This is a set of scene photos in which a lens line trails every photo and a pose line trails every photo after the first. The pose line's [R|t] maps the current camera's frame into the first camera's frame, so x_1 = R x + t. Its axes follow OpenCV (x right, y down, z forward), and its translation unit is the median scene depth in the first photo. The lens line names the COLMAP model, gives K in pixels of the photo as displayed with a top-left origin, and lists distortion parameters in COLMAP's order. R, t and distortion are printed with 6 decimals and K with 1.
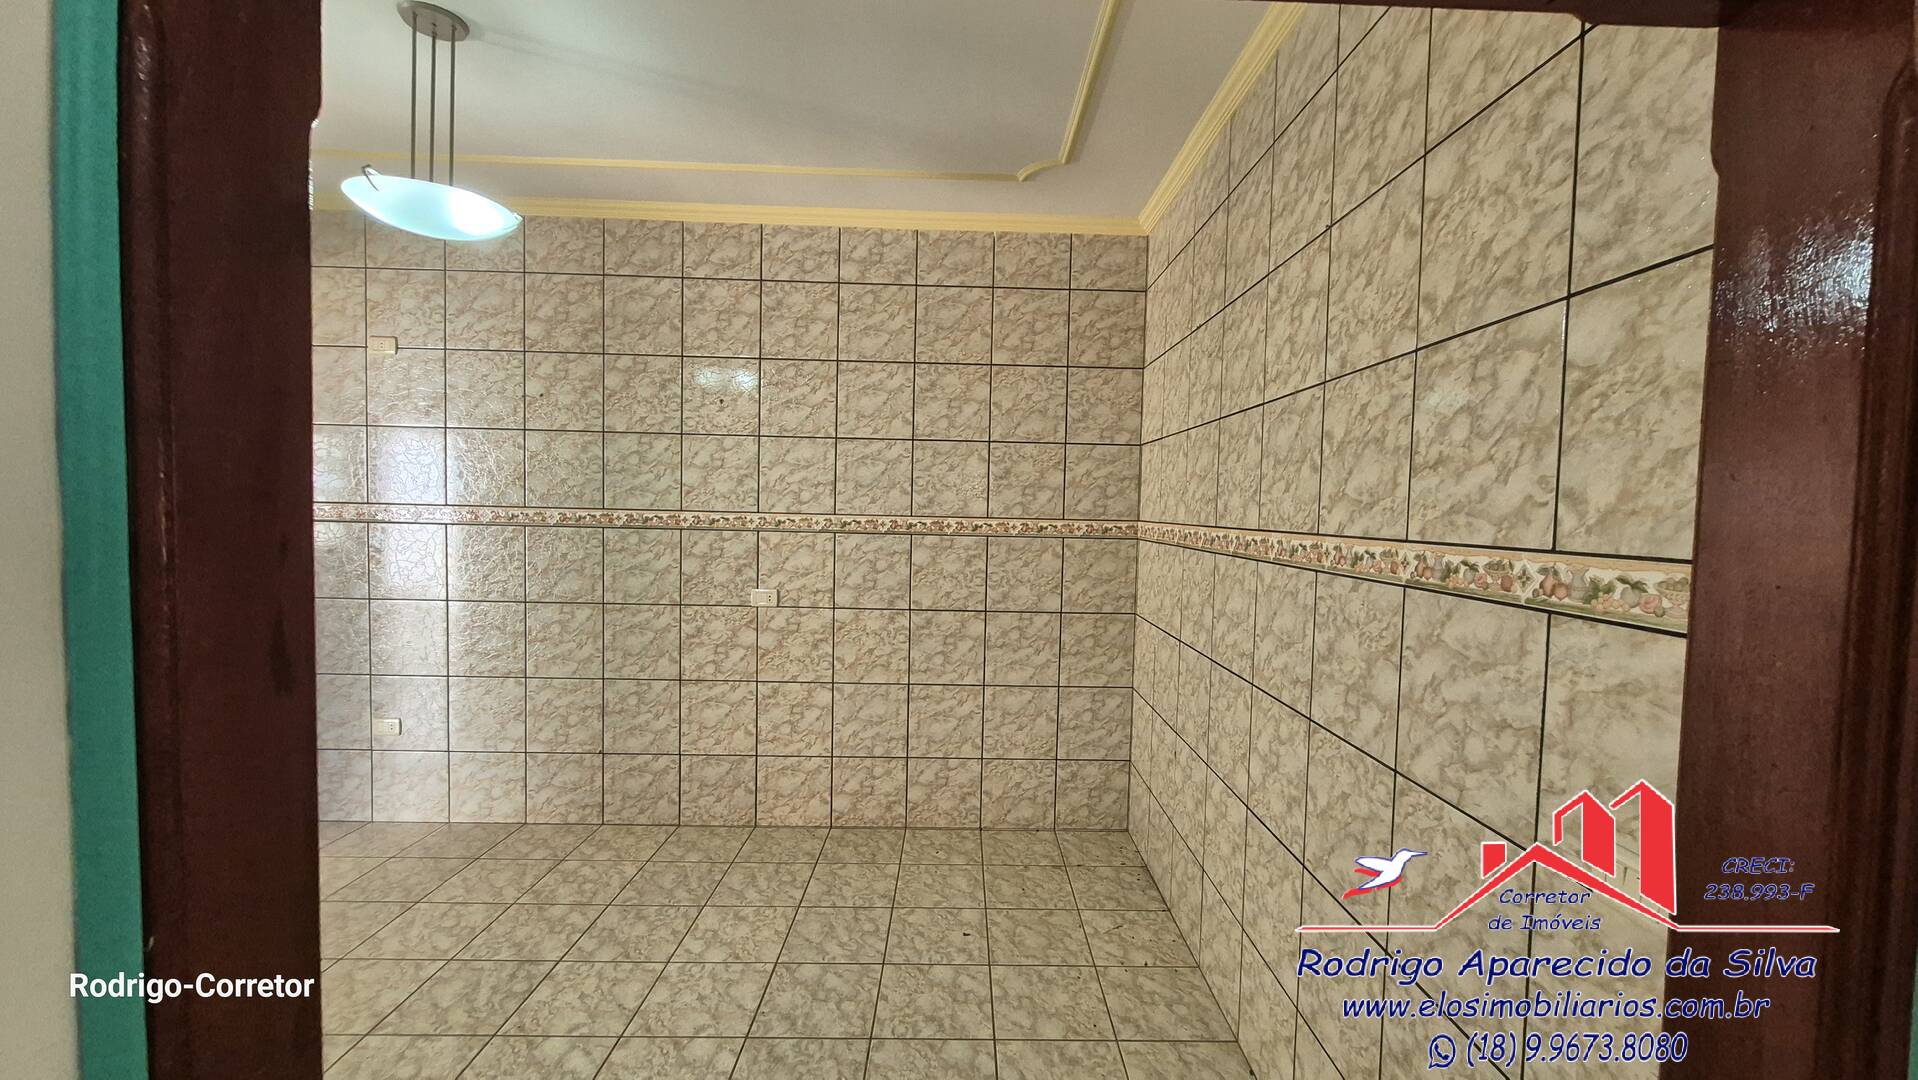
lens RADIAL K [[768.2, 0, 979.7], [0, 768.2, 566.4], [0, 0, 1]] dist [0.002212, -0.000250]
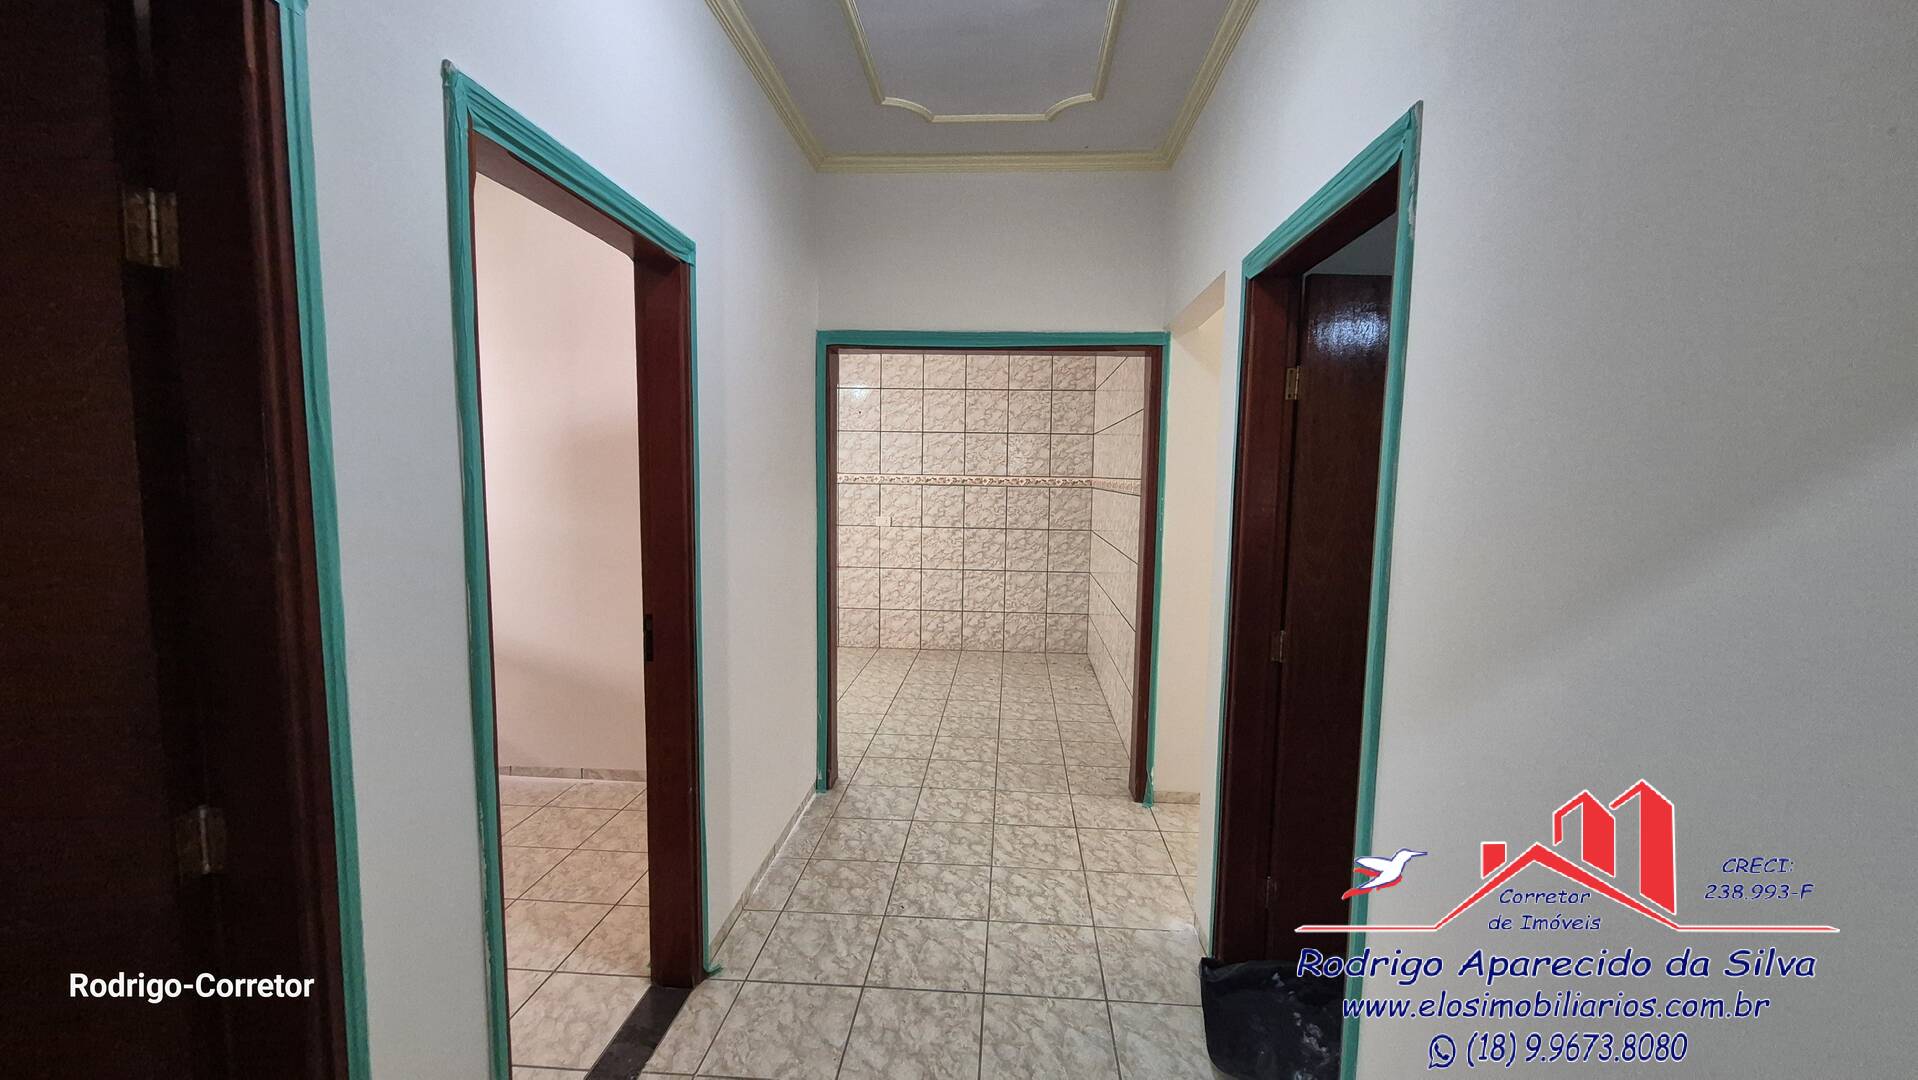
lens RADIAL K [[768.2, 0, 979.7], [0, 768.2, 566.4], [0, 0, 1]] dist [0.002212, -0.000250]
pose [[0.997594, 0.001172, -0.069323, 0.071217], [0.002109, 0.998882, 0.047227, 0.061761], [0.069301, -0.047259, 0.996476, -0.790707]]
